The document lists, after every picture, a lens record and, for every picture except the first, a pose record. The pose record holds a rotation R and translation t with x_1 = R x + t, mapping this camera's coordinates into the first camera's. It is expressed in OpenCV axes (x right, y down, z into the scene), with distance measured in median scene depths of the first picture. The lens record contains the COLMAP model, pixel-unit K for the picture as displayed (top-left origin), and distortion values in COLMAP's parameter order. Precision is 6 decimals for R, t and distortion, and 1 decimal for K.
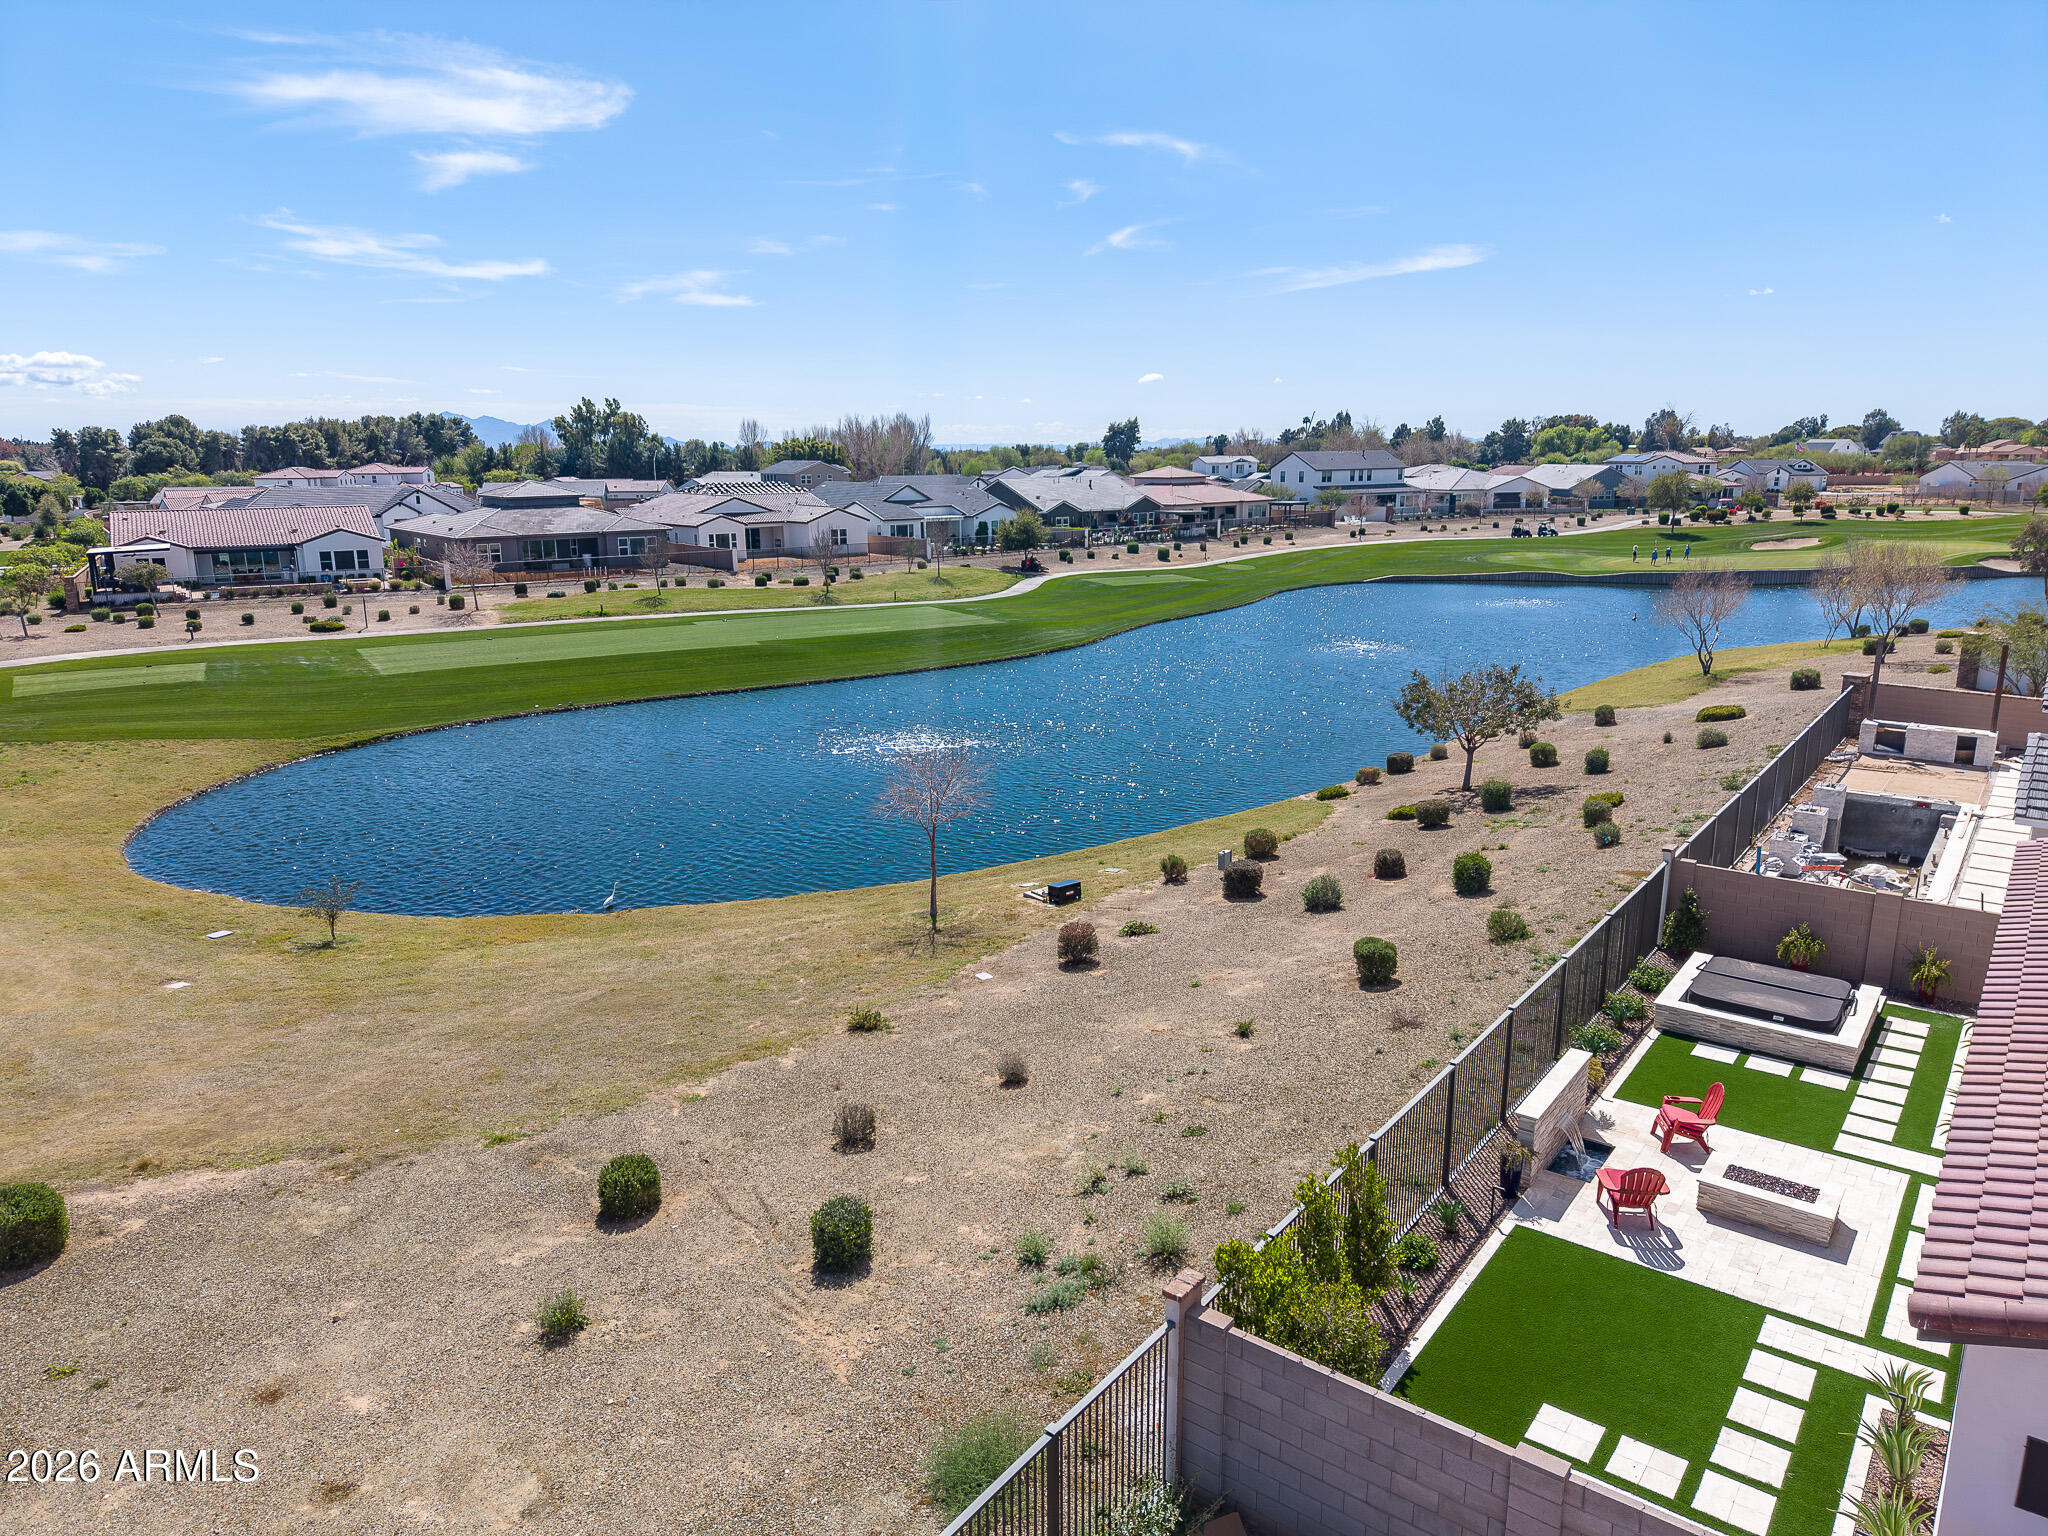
lens RADIAL K [[1366.4, 0, 1024.0], [0, 1366.4, 768.0], [0, 0, 1]] dist [0.029800, -0.029190]
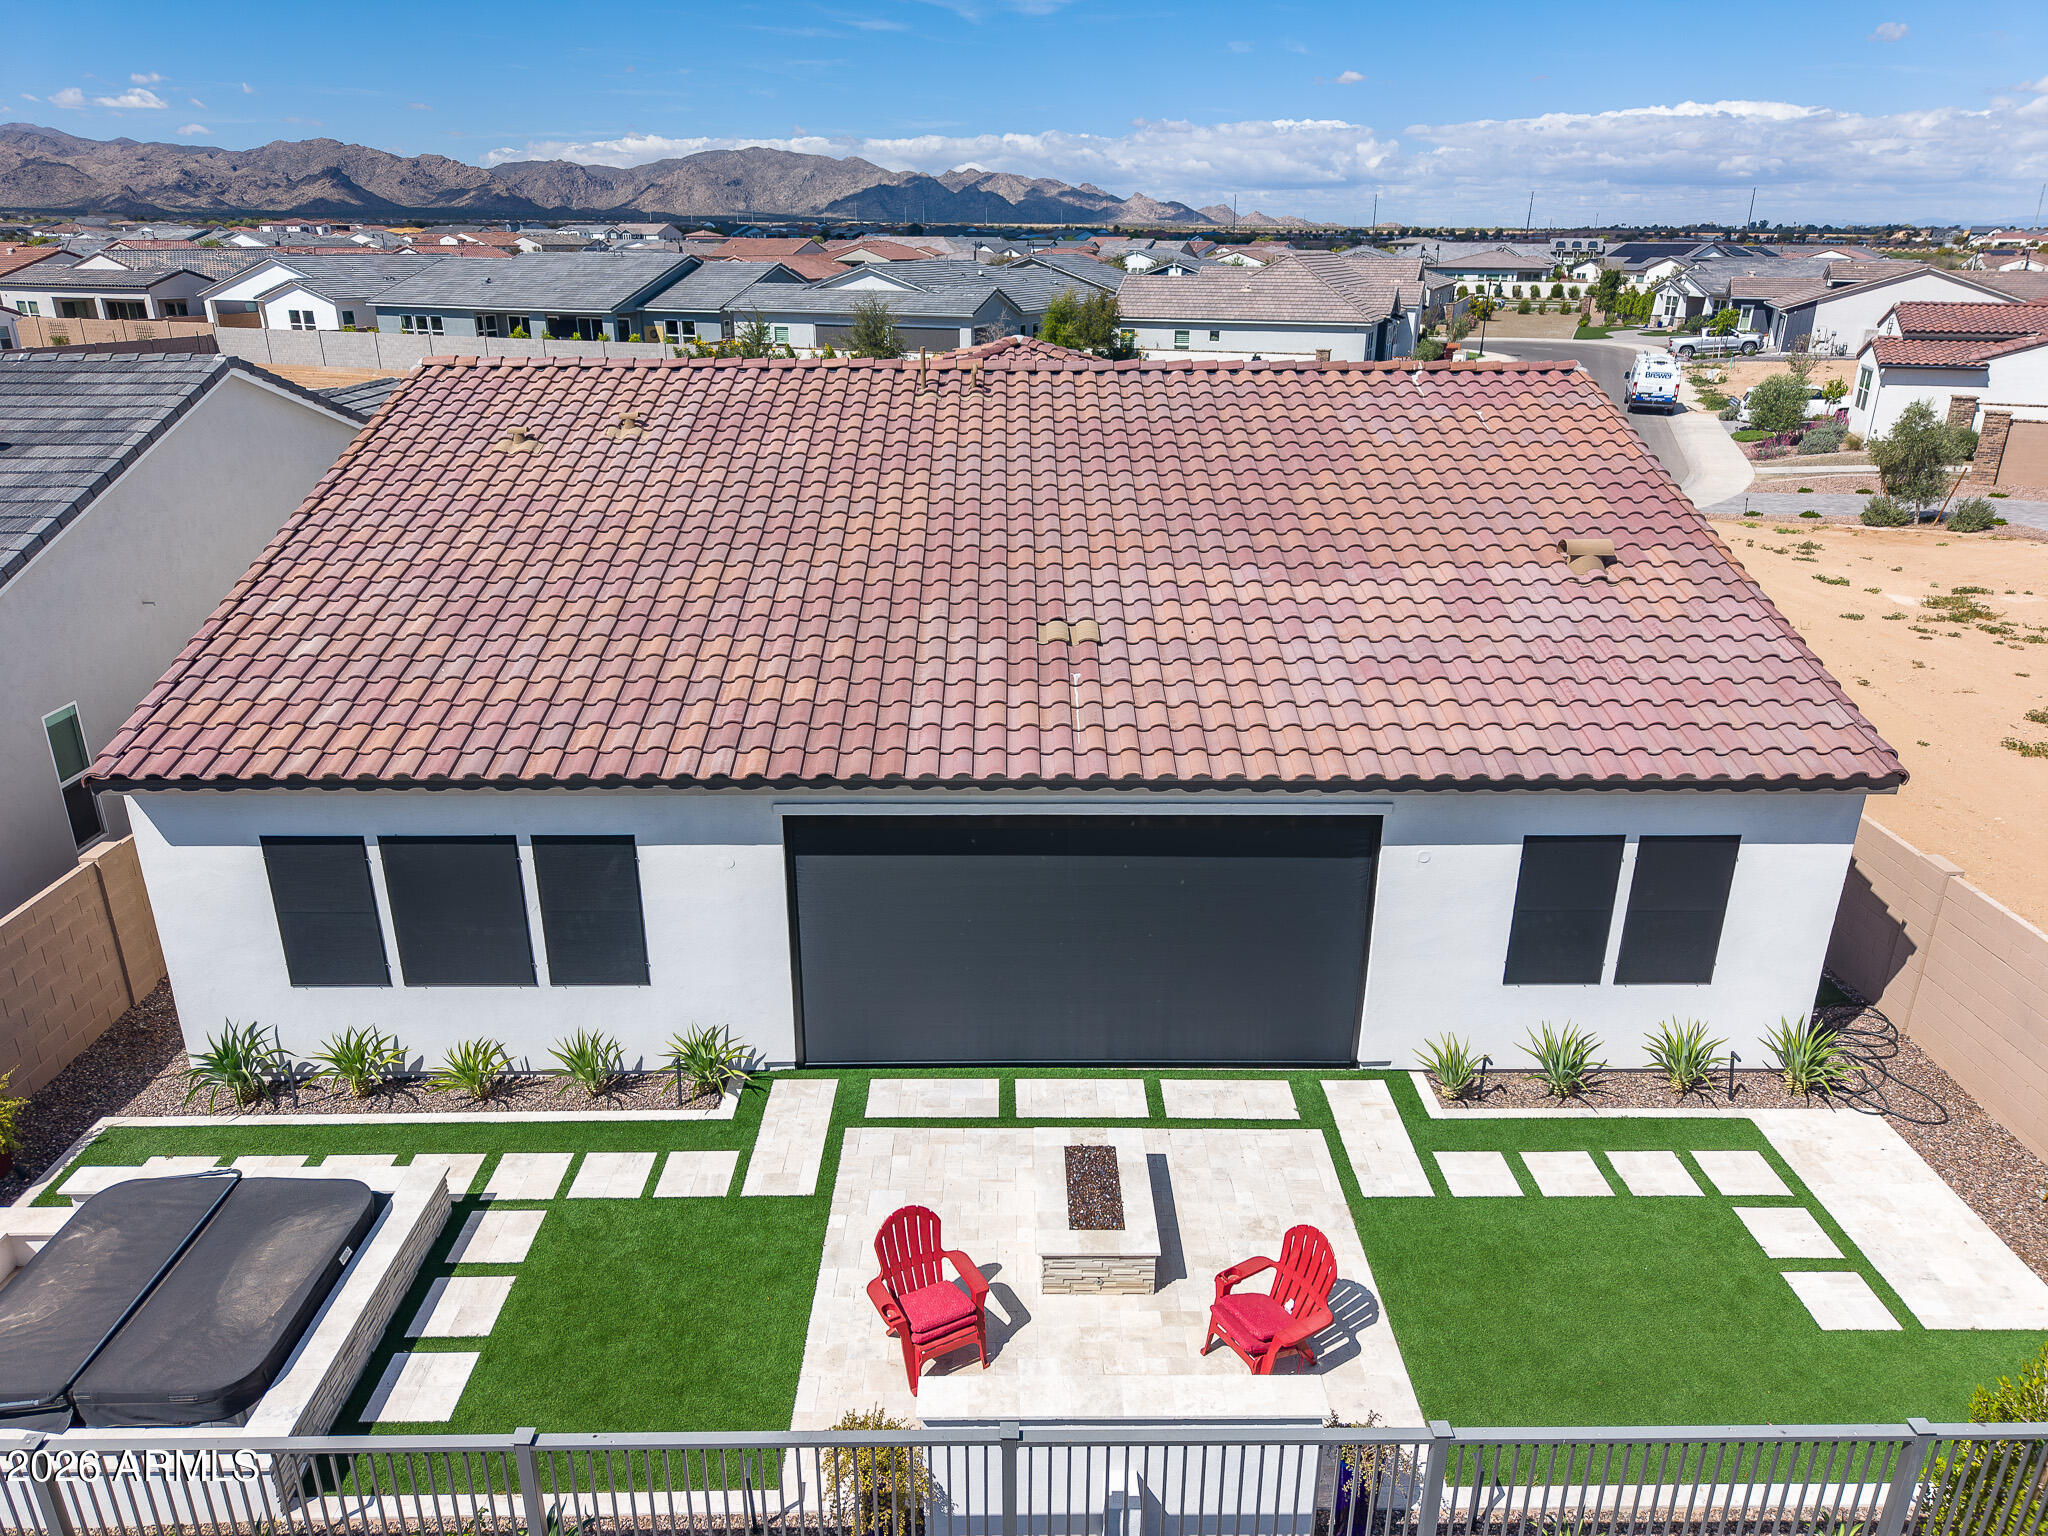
lens RADIAL K [[1366.4, 0, 1024.0], [0, 1366.4, 768.0], [0, 0, 1]] dist [0.029800, -0.029190]
pose [[-0.620506, -0.278480, 0.733090, 0.157443], [0.179988, 0.859294, 0.478768, -0.170521], [-0.763267, 0.429026, -0.483074, 1.255620]]
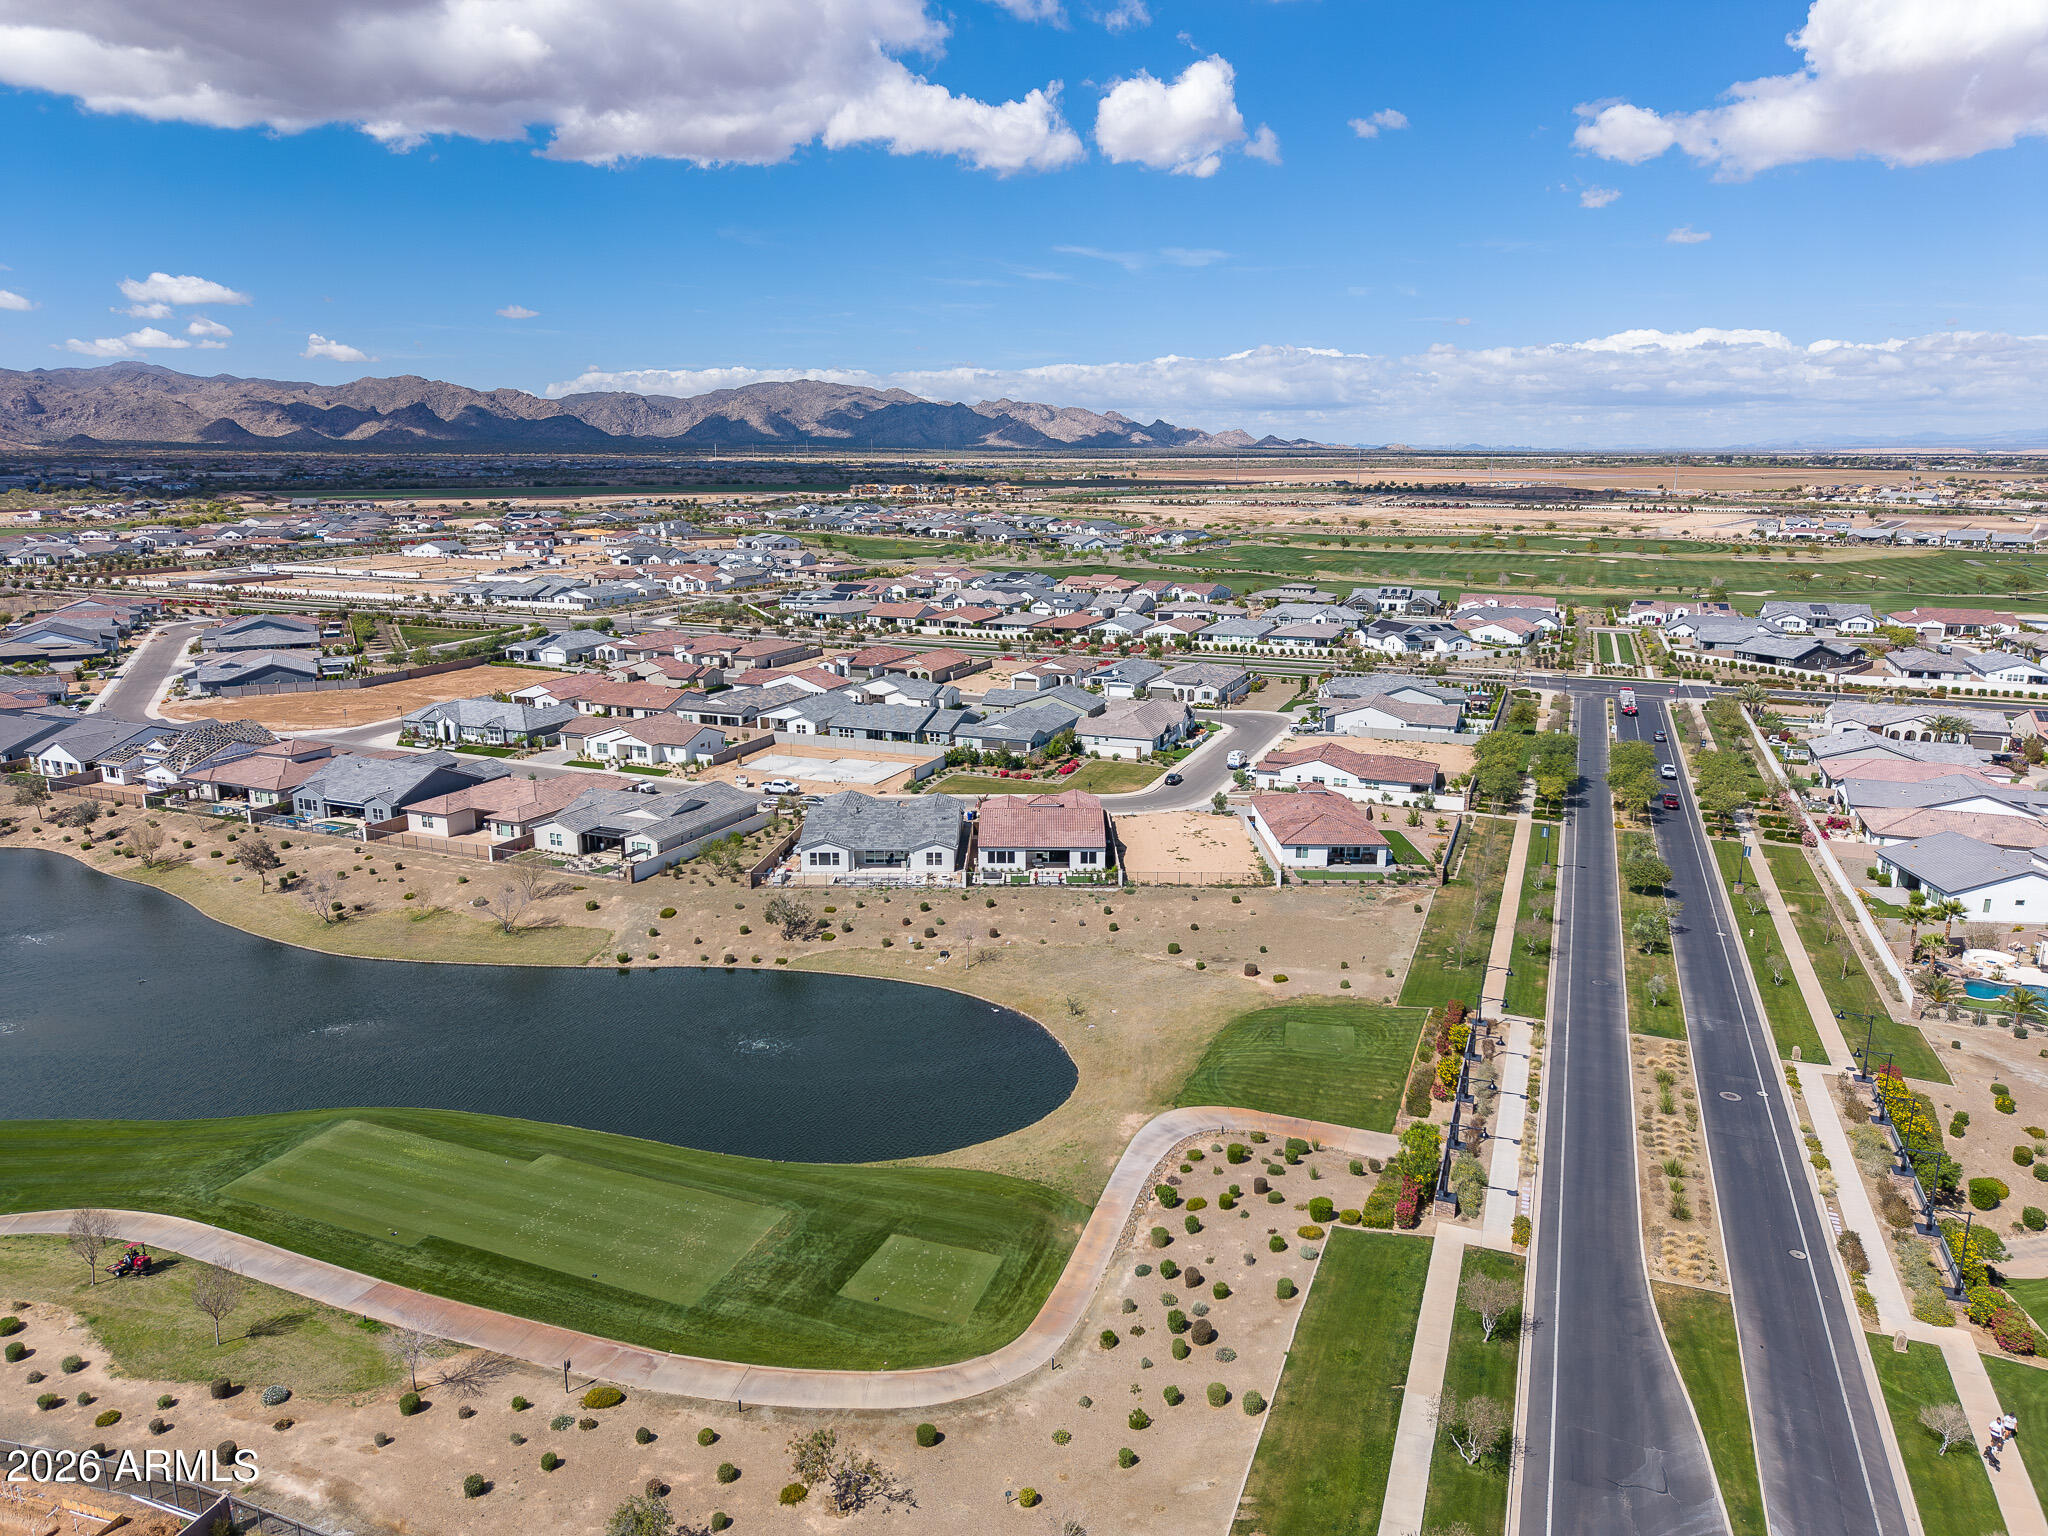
lens RADIAL K [[1364.6, 0, 1014.2], [0, 1364.6, 736.0], [0, 0, 1]] dist [0.064312, -0.059956]
pose [[-0.598243, -0.153779, 0.786420, -6.586331], [0.188936, 0.926673, 0.324931, -3.687971], [-0.778722, 0.342971, -0.525322, 5.821507]]
